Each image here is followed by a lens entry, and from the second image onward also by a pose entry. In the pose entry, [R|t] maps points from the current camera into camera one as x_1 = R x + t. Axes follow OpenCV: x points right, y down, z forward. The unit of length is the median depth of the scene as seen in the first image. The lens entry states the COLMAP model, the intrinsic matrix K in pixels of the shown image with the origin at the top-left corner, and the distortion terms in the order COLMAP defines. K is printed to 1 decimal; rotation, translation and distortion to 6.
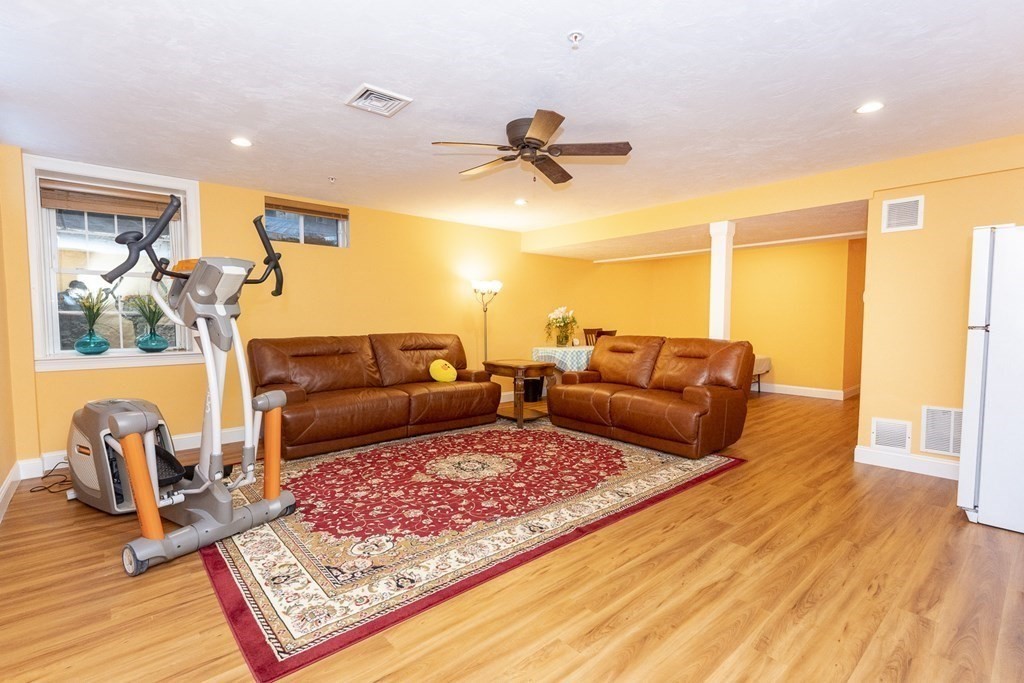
lens RADIAL K [[465.2, 0, 512.0], [0, 465.2, 341.5], [0, 0, 1]] dist [0.001366, -0.000062]
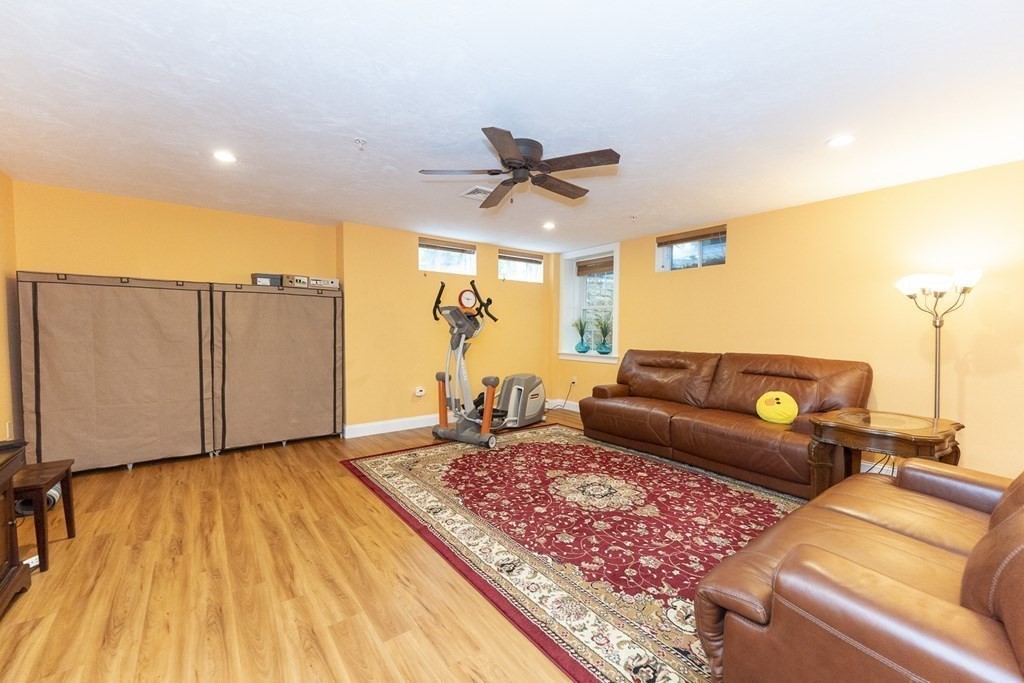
lens RADIAL K [[406.3, 0, 512.0], [0, 406.3, 341.5], [0, 0, 1]] dist [0.002059, 0.000145]
pose [[-0.053906, 0.030730, -0.998073, 0.825613], [-0.054243, 0.997960, 0.033656, -0.064655], [0.997072, 0.055953, -0.052129, 0.934222]]
